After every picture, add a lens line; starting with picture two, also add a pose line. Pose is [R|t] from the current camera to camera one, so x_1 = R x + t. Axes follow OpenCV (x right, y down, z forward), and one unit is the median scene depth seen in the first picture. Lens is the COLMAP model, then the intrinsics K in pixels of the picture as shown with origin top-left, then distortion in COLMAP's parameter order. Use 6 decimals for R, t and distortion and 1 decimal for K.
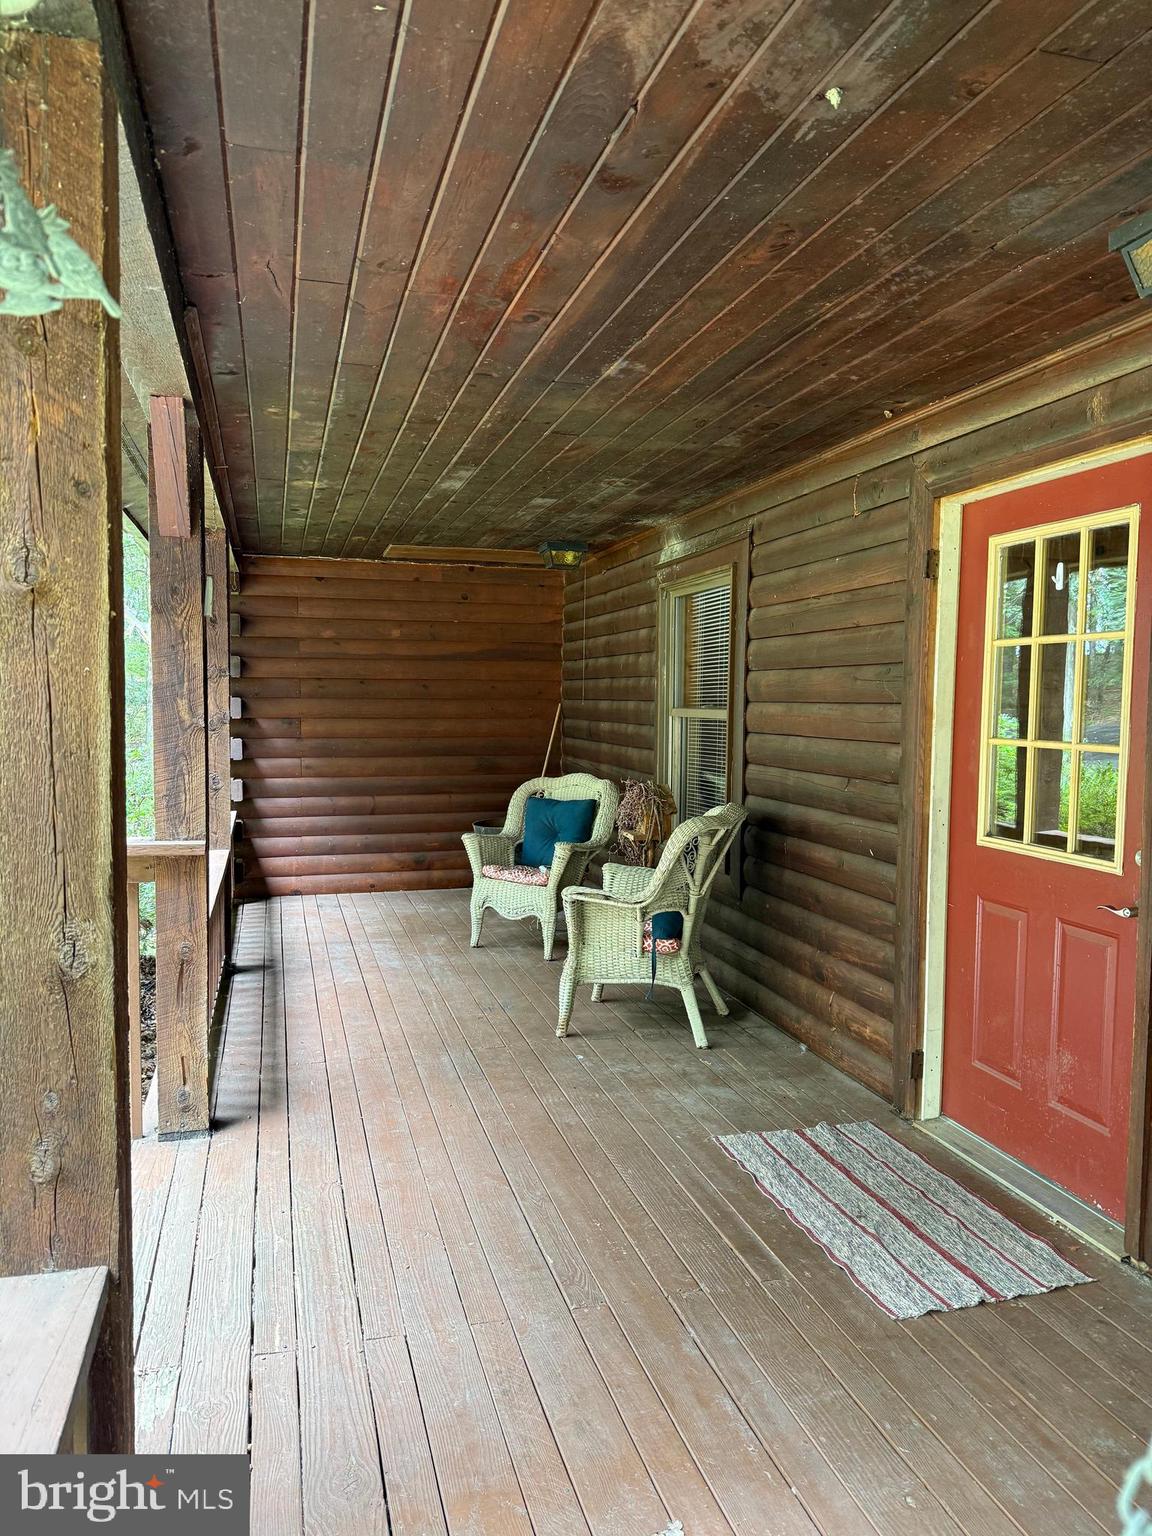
lens RADIAL K [[1073.0, 0, 575.1], [0, 1073.0, 764.3], [0, 0, 1]] dist [0.091586, -0.165857]
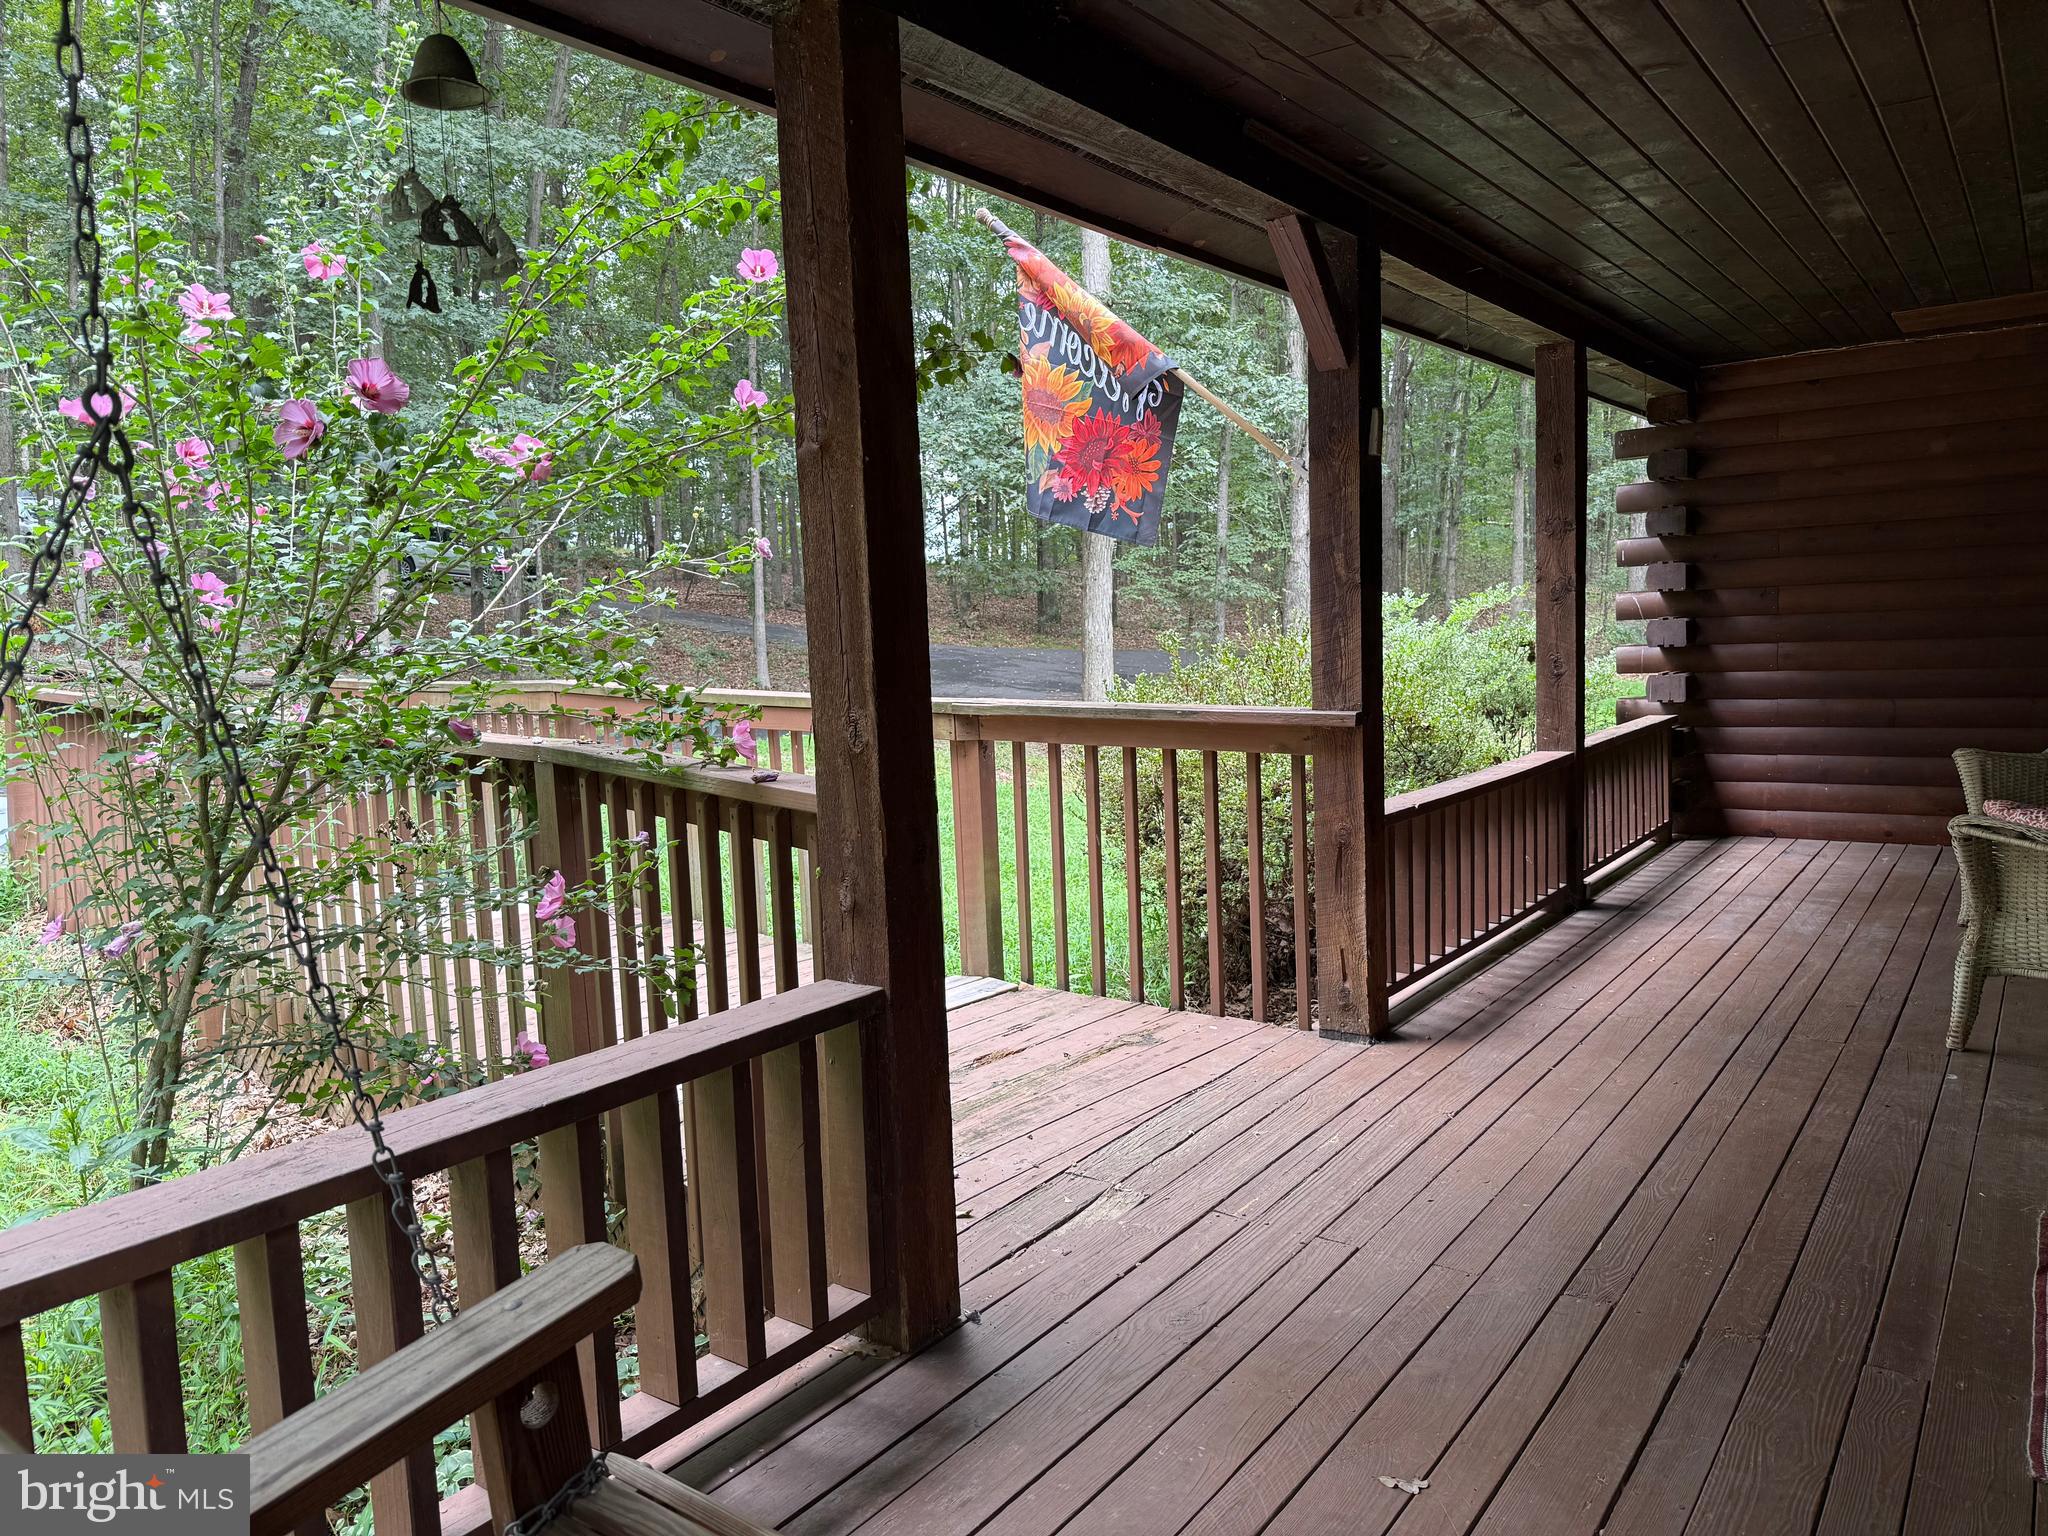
lens RADIAL K [[1449.2, 0, 1015.9], [0, 1449.2, 764.3], [0, 0, 1]] dist [0.049399, -0.078491]
pose [[0.617192, 0.043644, -0.785601, 0.321827], [-0.001377, 0.998519, 0.054391, 0.037248], [0.786811, -0.032488, 0.616338, 0.030277]]
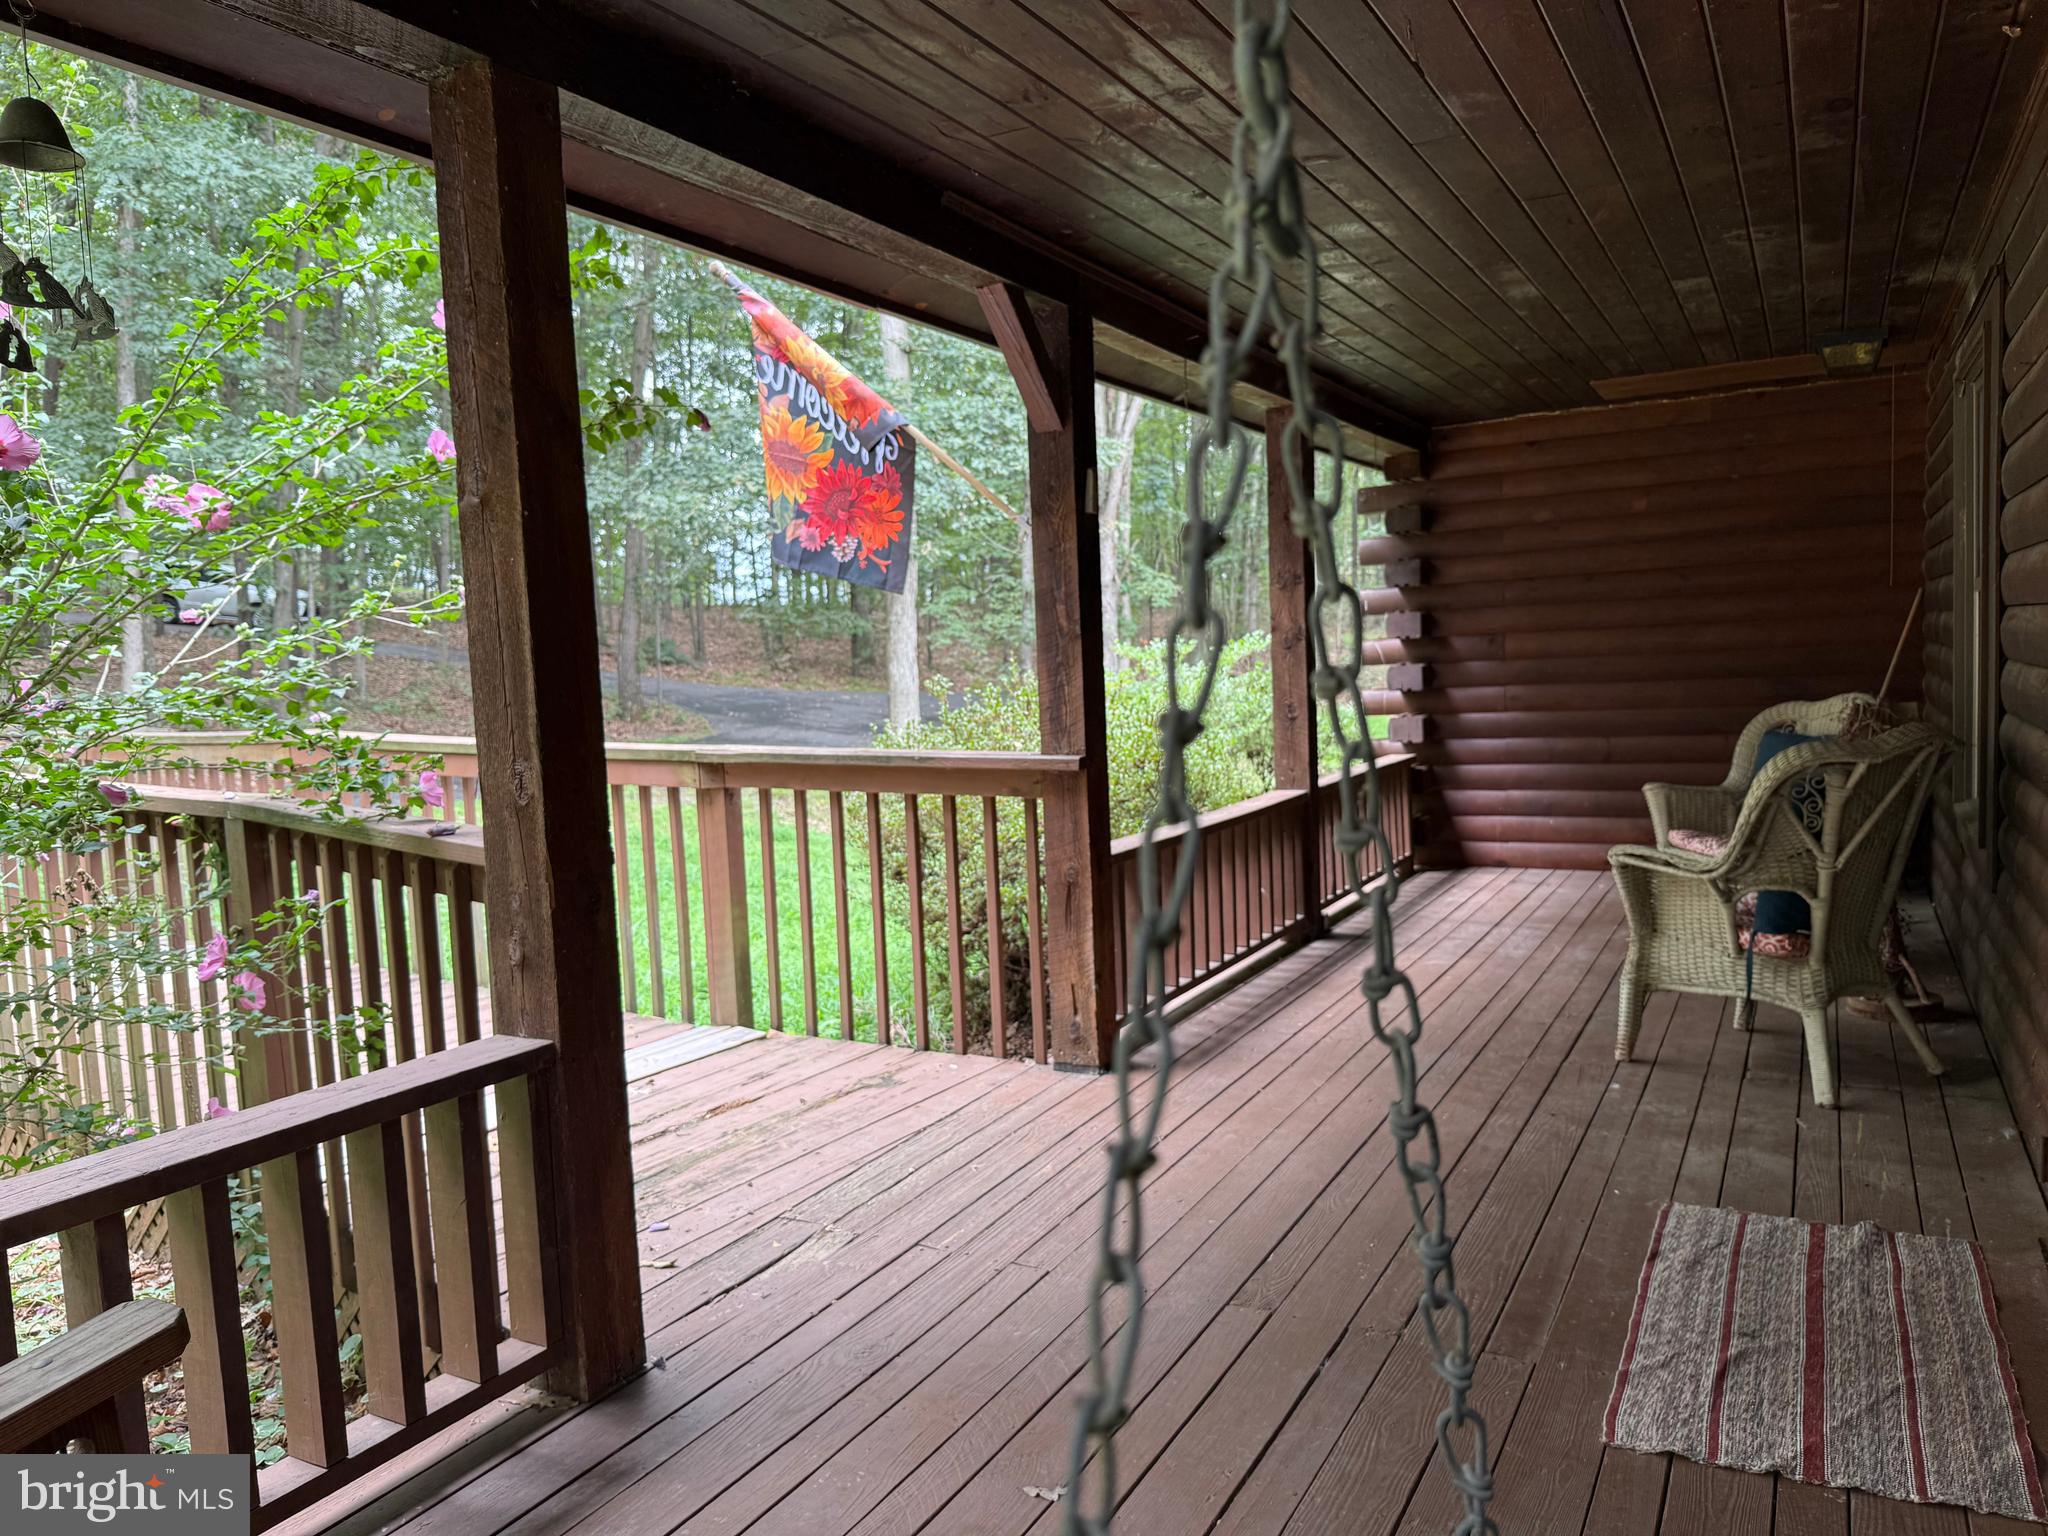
lens RADIAL K [[1457.2, 0, 1027.5], [0, 1457.2, 775.3], [0, 0, 1]] dist [0.033534, -0.054593]
pose [[0.712700, 0.017434, -0.701252, 0.378956], [0.007597, 0.999441, 0.032568, 0.034870], [0.701427, -0.028539, 0.712169, 0.059456]]
